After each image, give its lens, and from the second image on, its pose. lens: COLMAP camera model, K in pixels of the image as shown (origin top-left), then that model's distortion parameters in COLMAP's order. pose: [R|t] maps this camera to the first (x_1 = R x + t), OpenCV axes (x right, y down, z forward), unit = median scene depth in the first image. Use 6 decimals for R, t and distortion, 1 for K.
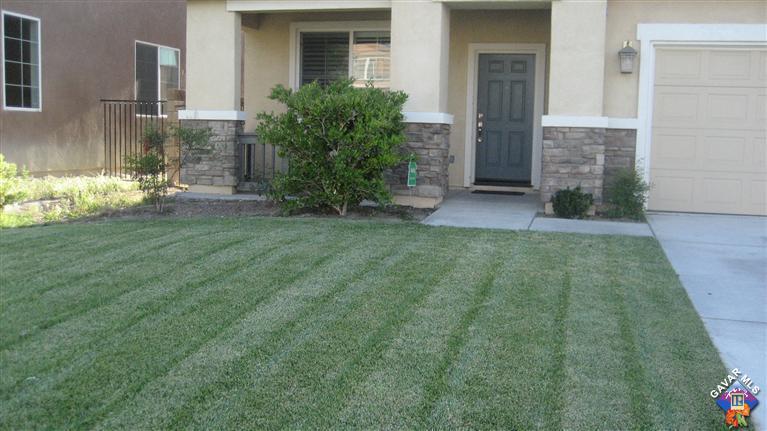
lens RADIAL K [[803.0, 0, 386.1], [0, 803.0, 222.3], [0, 0, 1]] dist [-0.085170, 0.000000]
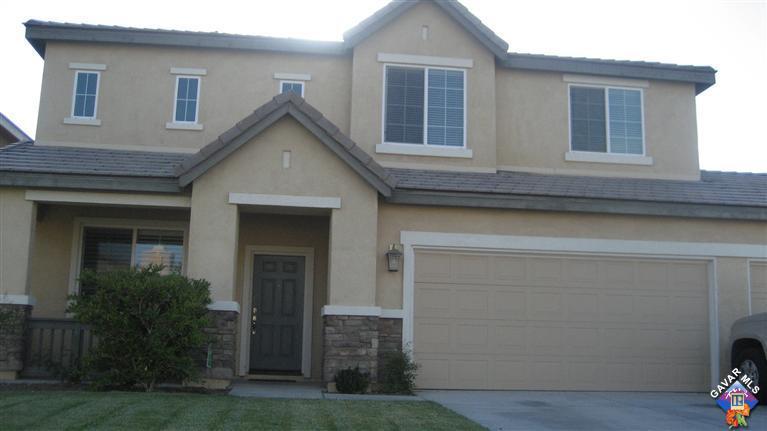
lens RADIAL K [[803.0, 0, 382.0], [0, 803.0, 214.2], [0, 0, 1]] dist [-0.085170, 0.000000]
pose [[0.937869, 0.062434, 0.341325, -0.127763], [0.035305, 0.961404, -0.272865, 0.057380], [-0.345187, 0.267962, 0.899468, -0.098596]]
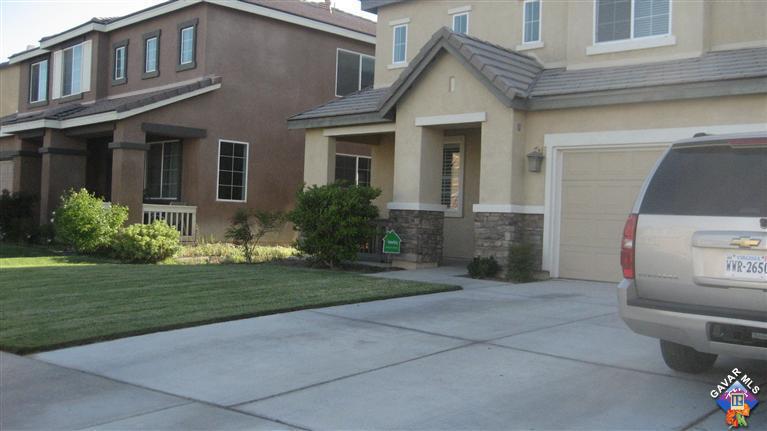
lens RADIAL K [[803.0, 0, 386.1], [0, 803.0, 215.4], [0, 0, 1]] dist [-0.085170, 0.000000]
pose [[0.862240, 0.005727, -0.506468, 0.756717], [-0.071085, 0.991408, -0.109808, 0.047643], [0.501487, 0.130683, 0.855238, -0.252924]]
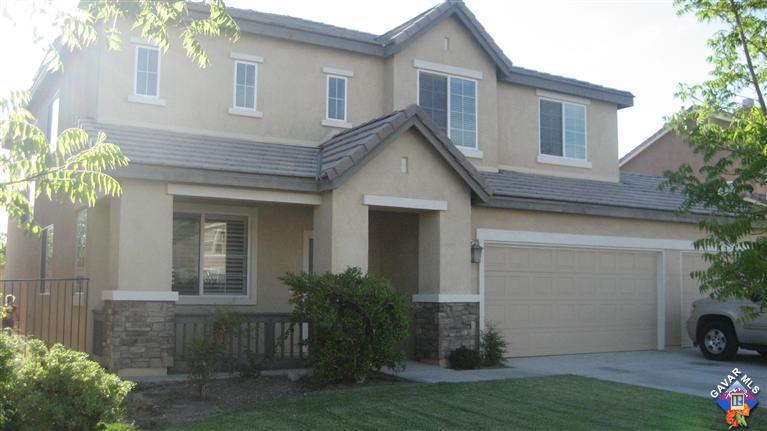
lens RADIAL K [[803.0, 0, 387.2], [0, 803.0, 217.9], [0, 0, 1]] dist [-0.085170, 0.000000]
pose [[0.701462, 0.048345, 0.711066, -0.819508], [0.087149, 0.984391, -0.152900, -0.060758], [-0.707359, 0.169223, 0.686300, 0.112914]]
